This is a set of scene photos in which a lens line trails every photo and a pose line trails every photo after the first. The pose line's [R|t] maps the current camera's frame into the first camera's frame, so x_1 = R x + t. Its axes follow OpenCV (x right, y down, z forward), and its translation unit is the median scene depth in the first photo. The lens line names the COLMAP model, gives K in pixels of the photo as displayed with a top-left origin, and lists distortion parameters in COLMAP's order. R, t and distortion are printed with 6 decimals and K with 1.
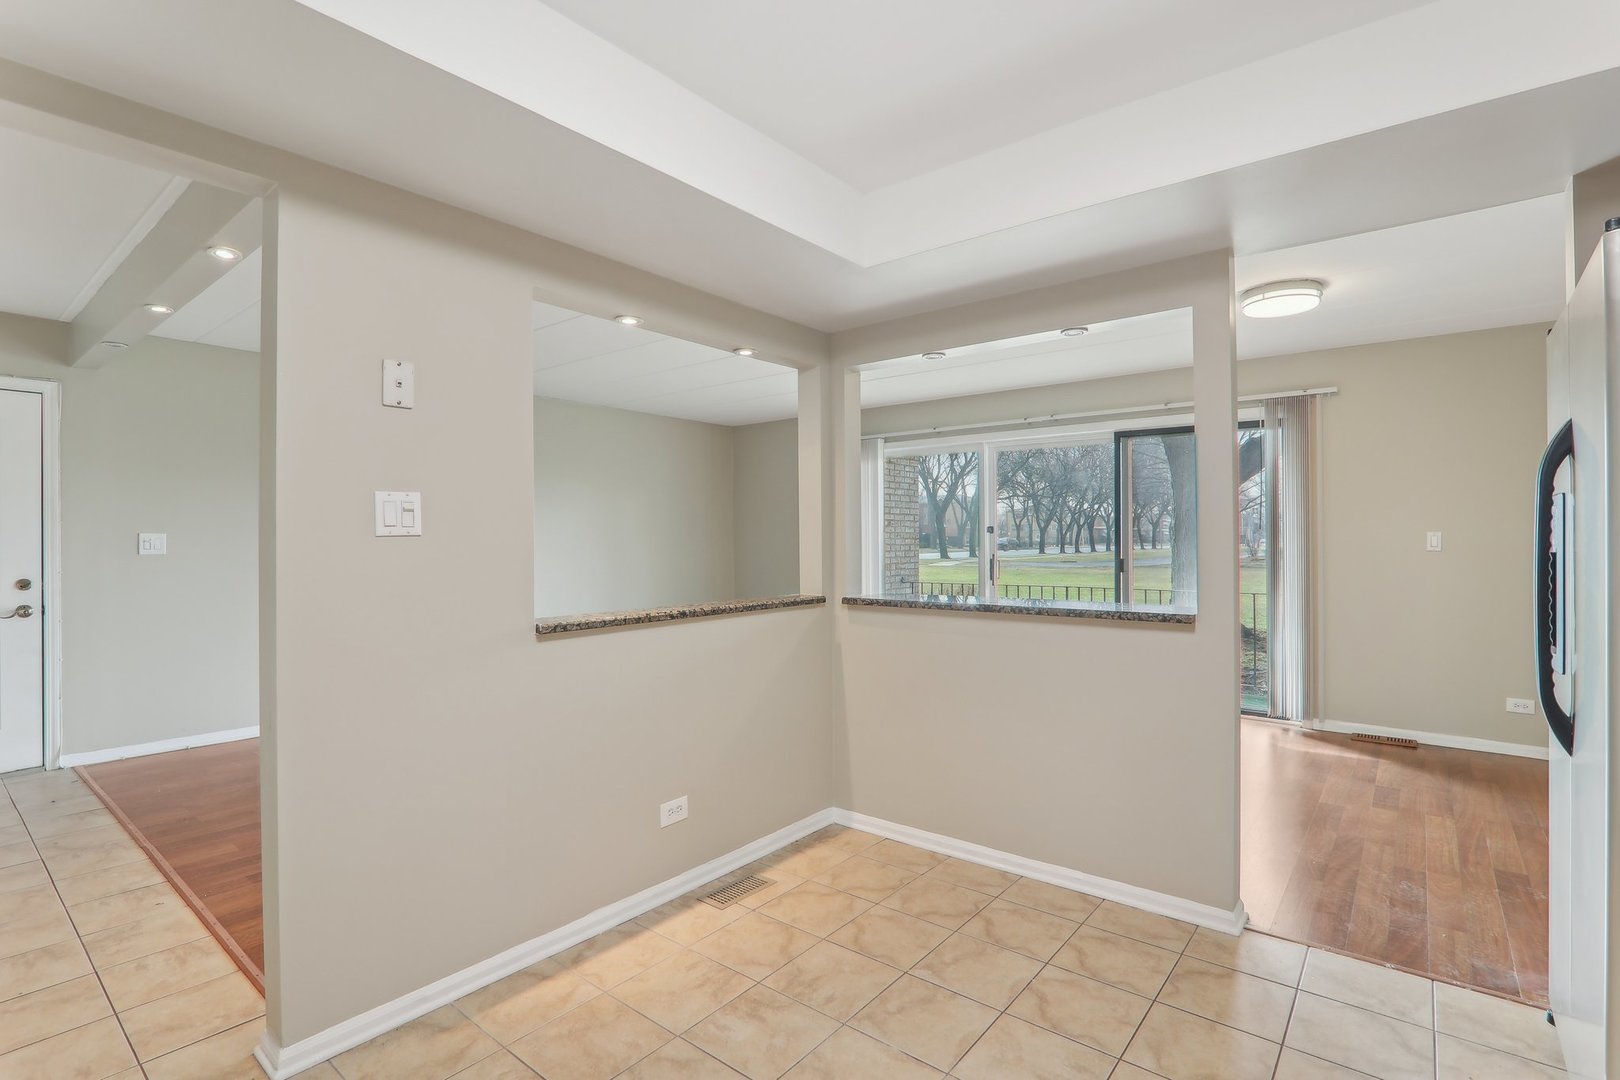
lens RADIAL K [[761.9, 0, 813.0], [0, 761.9, 548.8], [0, 0, 1]] dist [-0.011436, -0.000444]
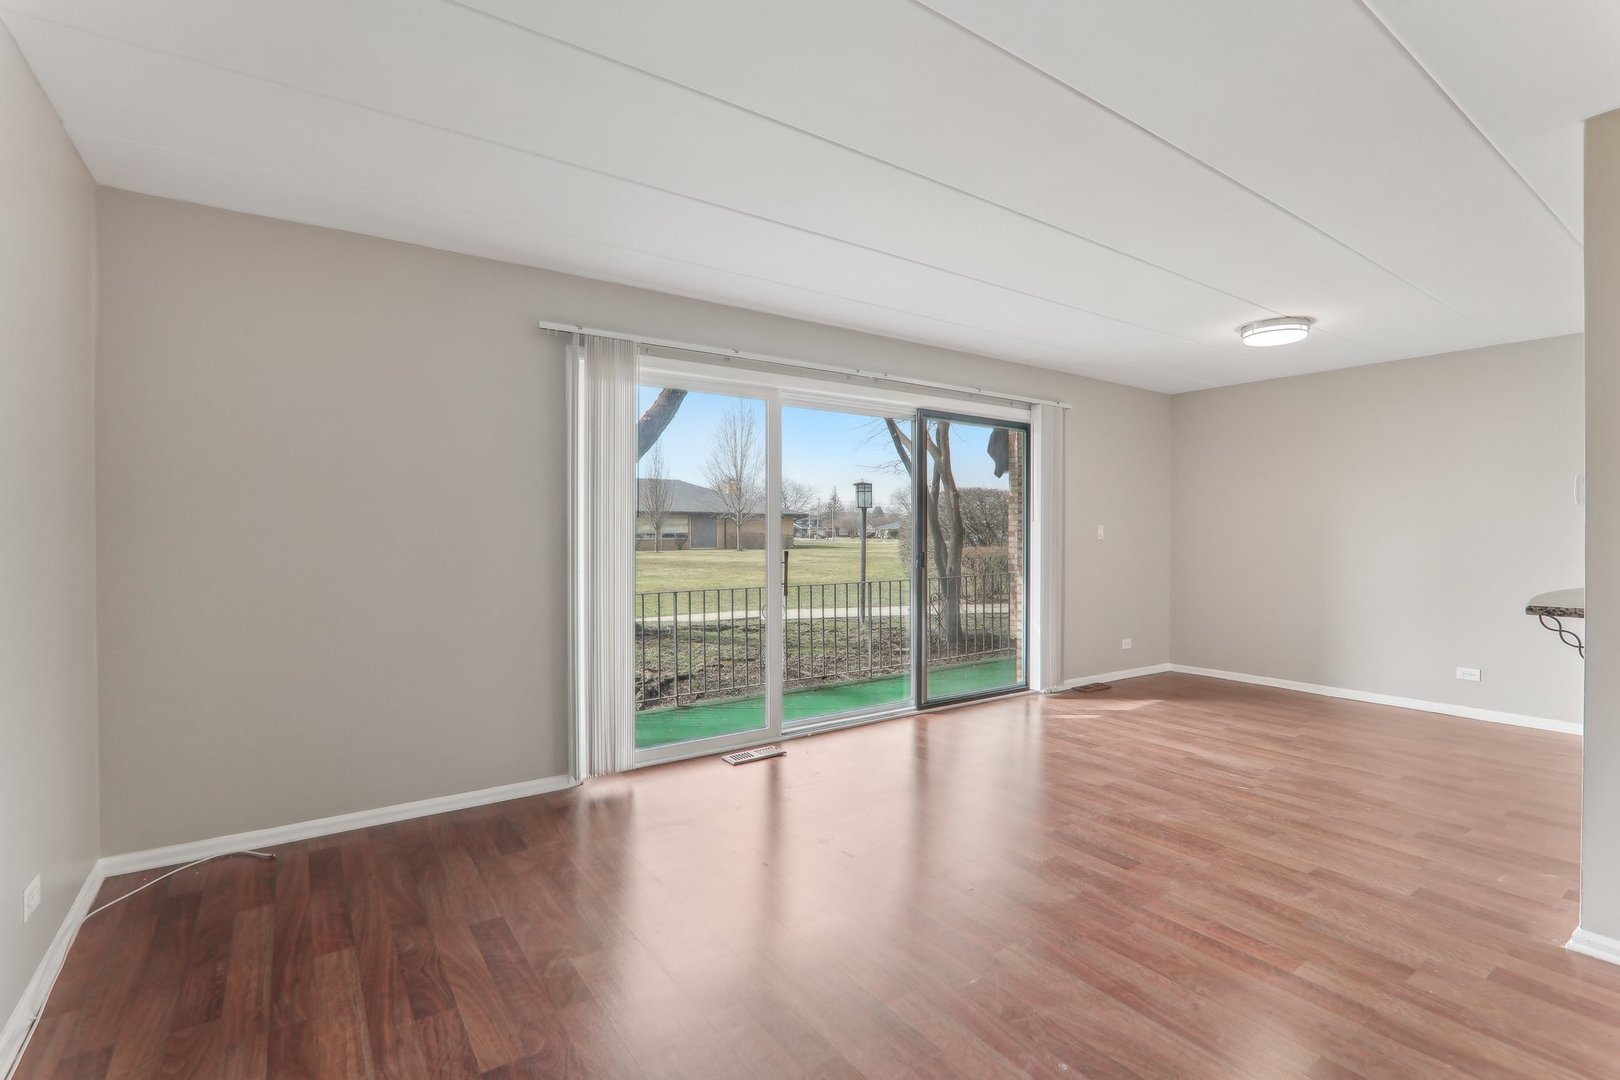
lens RADIAL K [[761.9, 0, 825.4], [0, 761.9, 529.0], [0, 0, 1]] dist [-0.011436, -0.000444]
pose [[0.249628, 0.008166, 0.968307, -0.972569], [0.010697, 0.999880, -0.011190, -0.010856], [-0.968283, 0.013151, 0.249511, 1.866727]]
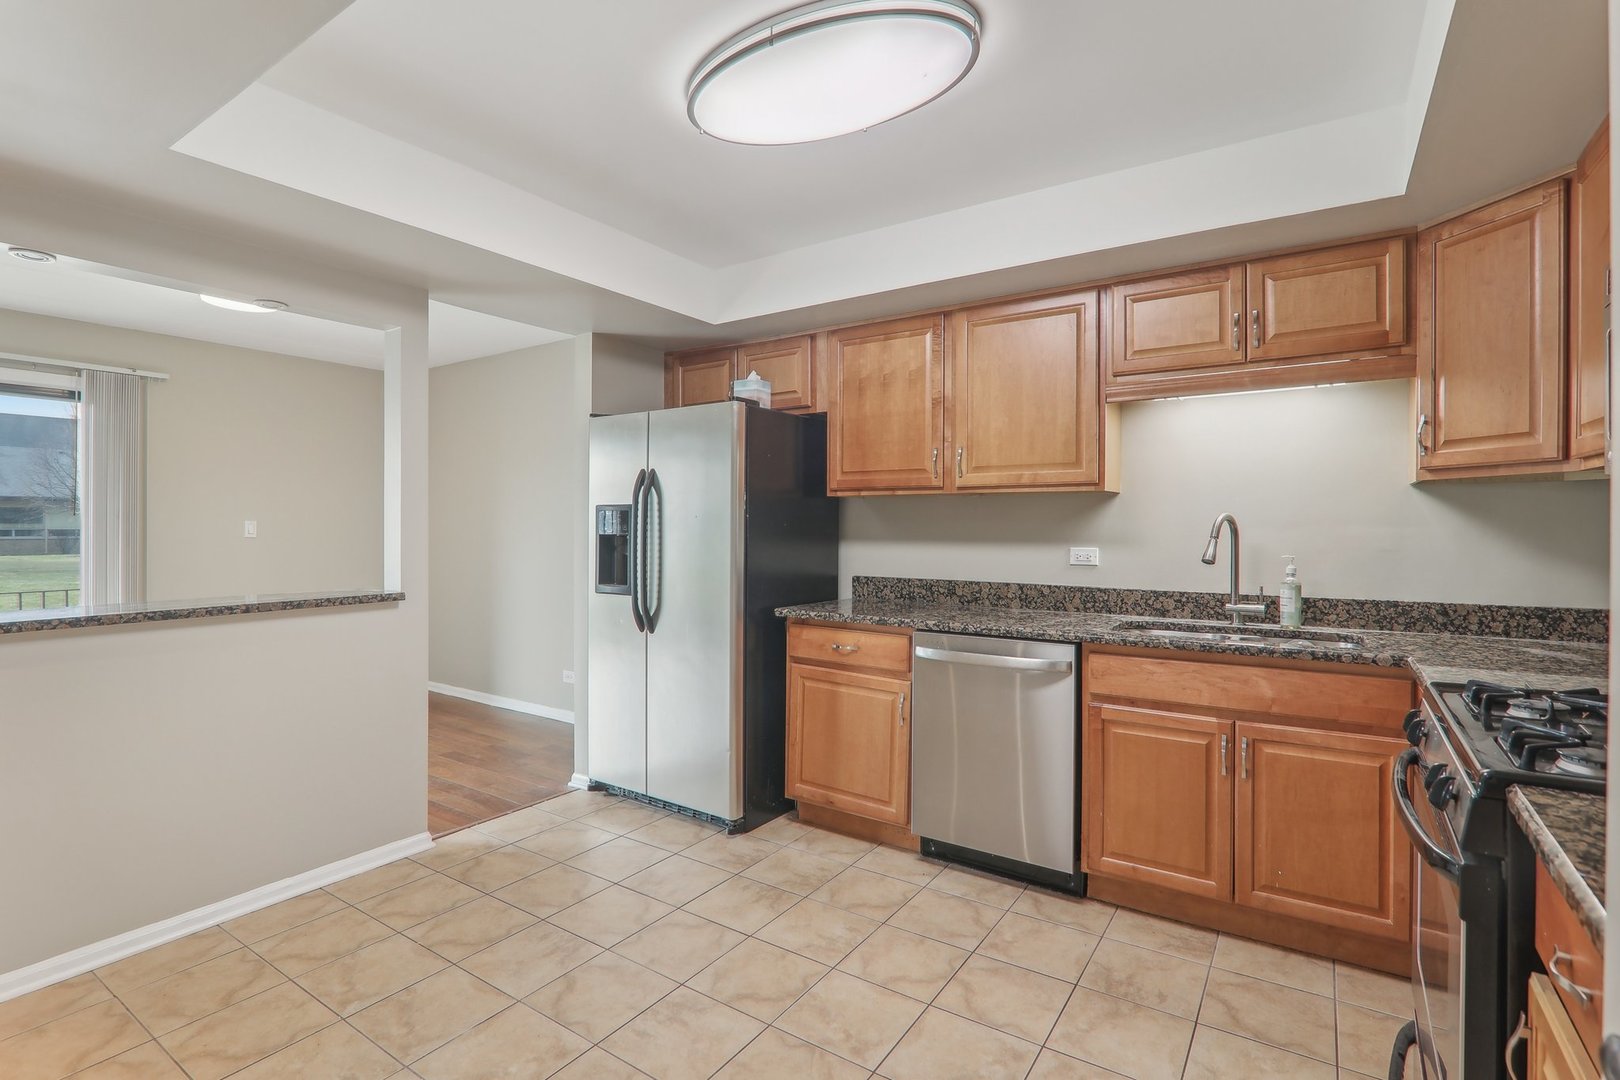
lens RADIAL K [[761.9, 0, 806.0], [0, 761.9, 527.3], [0, 0, 1]] dist [-0.011436, -0.000444]
pose [[-0.080898, 0.004484, 0.996712, -0.626909], [0.011865, 0.999923, -0.003536, 0.000004], [-0.996652, 0.011540, -0.080945, 0.420296]]
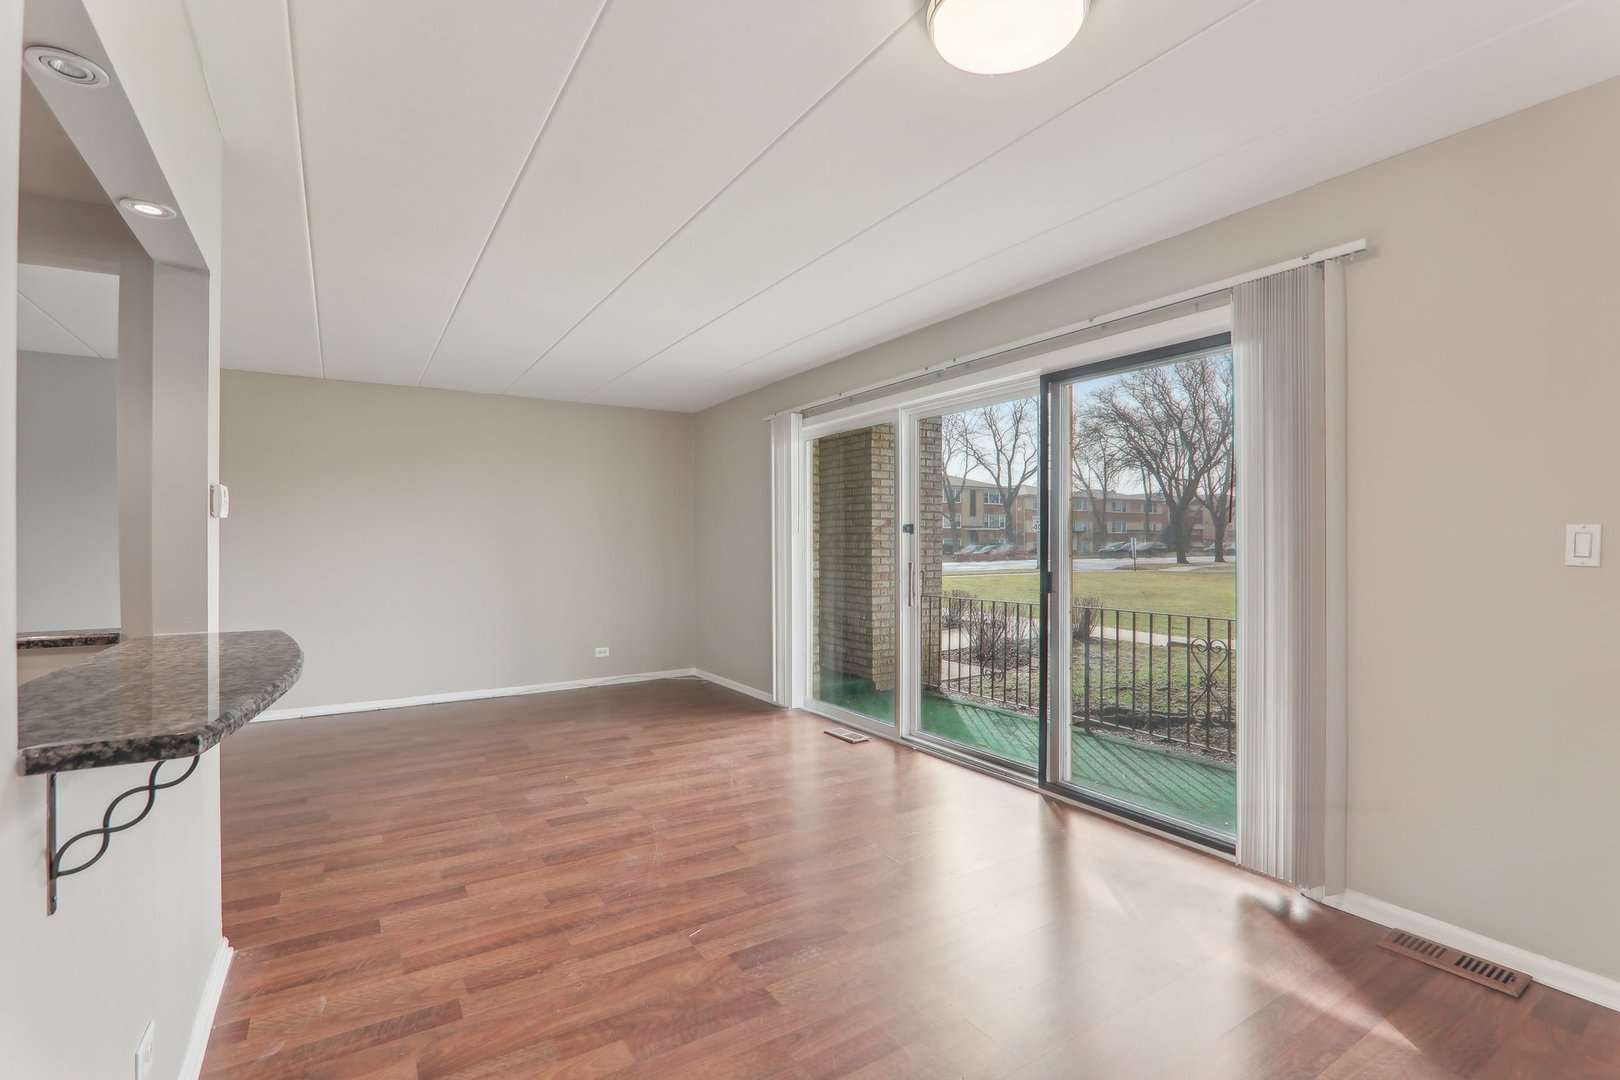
lens RADIAL K [[761.9, 0, 812.3], [0, 761.9, 535.4], [0, 0, 1]] dist [-0.011436, -0.000444]
pose [[0.944451, -0.003272, -0.328637, 0.893348], [-0.003269, 0.999807, -0.019348, -0.010302], [0.328637, 0.019348, 0.944258, 0.715692]]
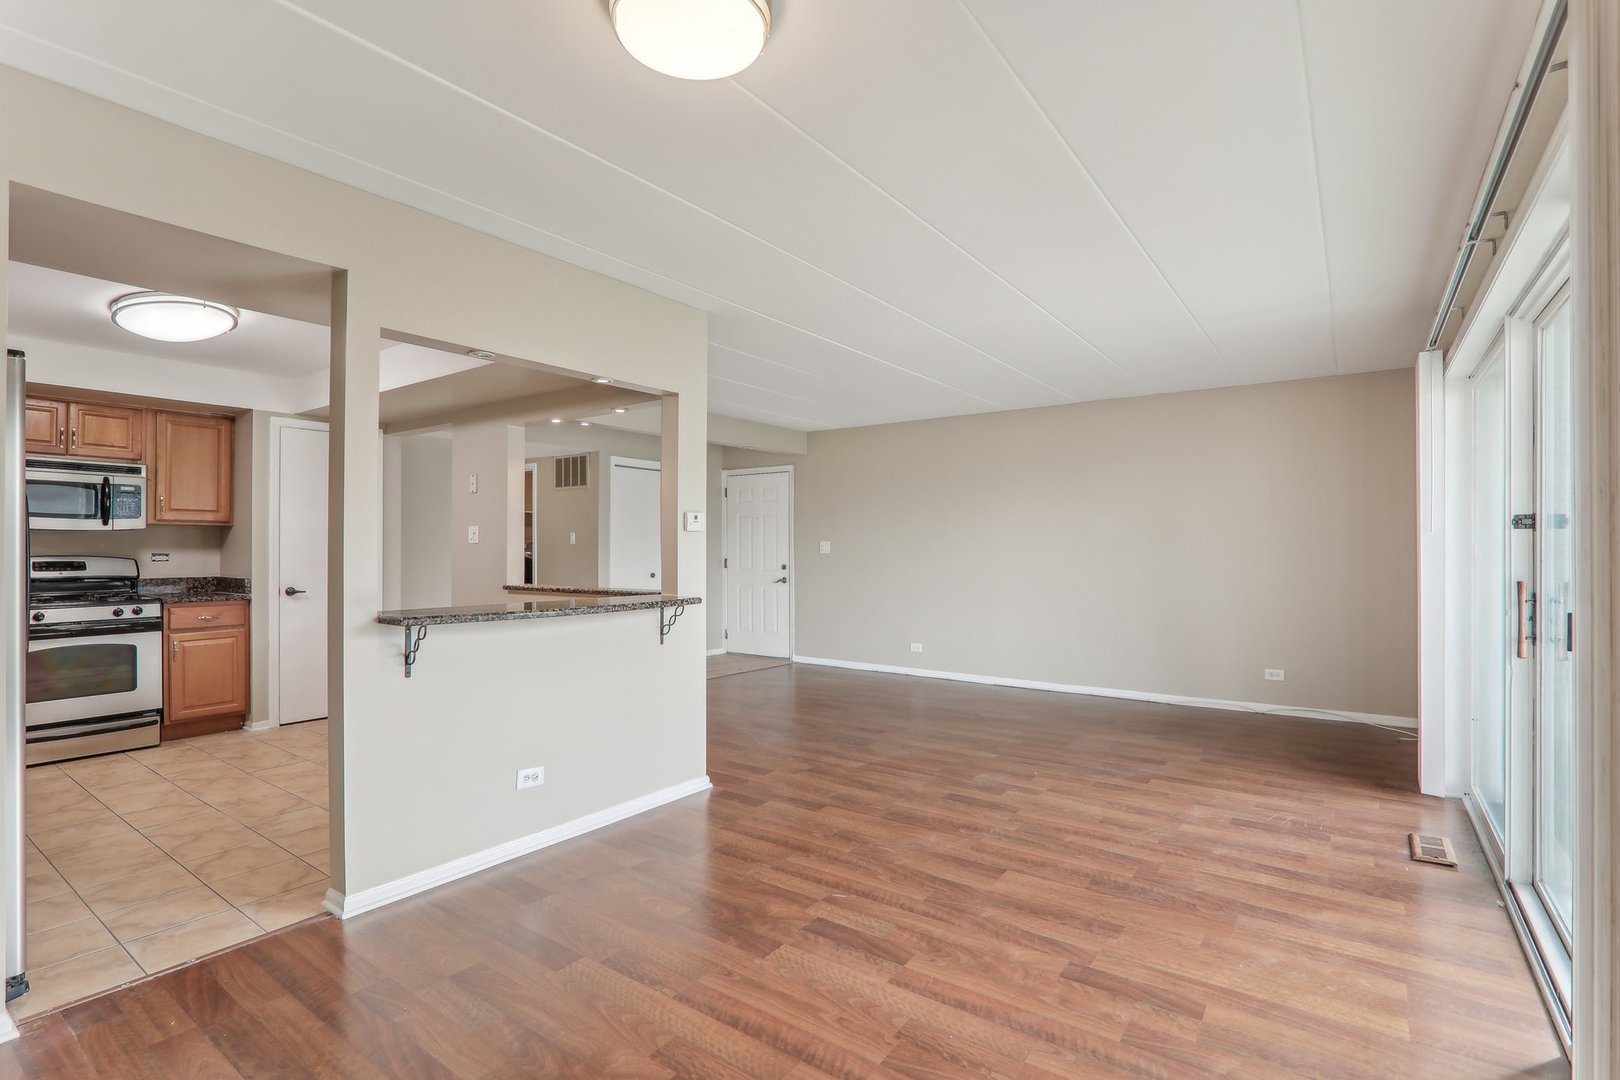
lens RADIAL K [[761.9, 0, 809.2], [0, 761.9, 546.7], [0, 0, 1]] dist [-0.011436, -0.000444]
pose [[0.048760, 0.002064, -0.998808, 1.445687], [-0.015238, 0.999883, 0.001322, -0.017617], [0.998694, 0.015155, 0.048786, 1.410288]]
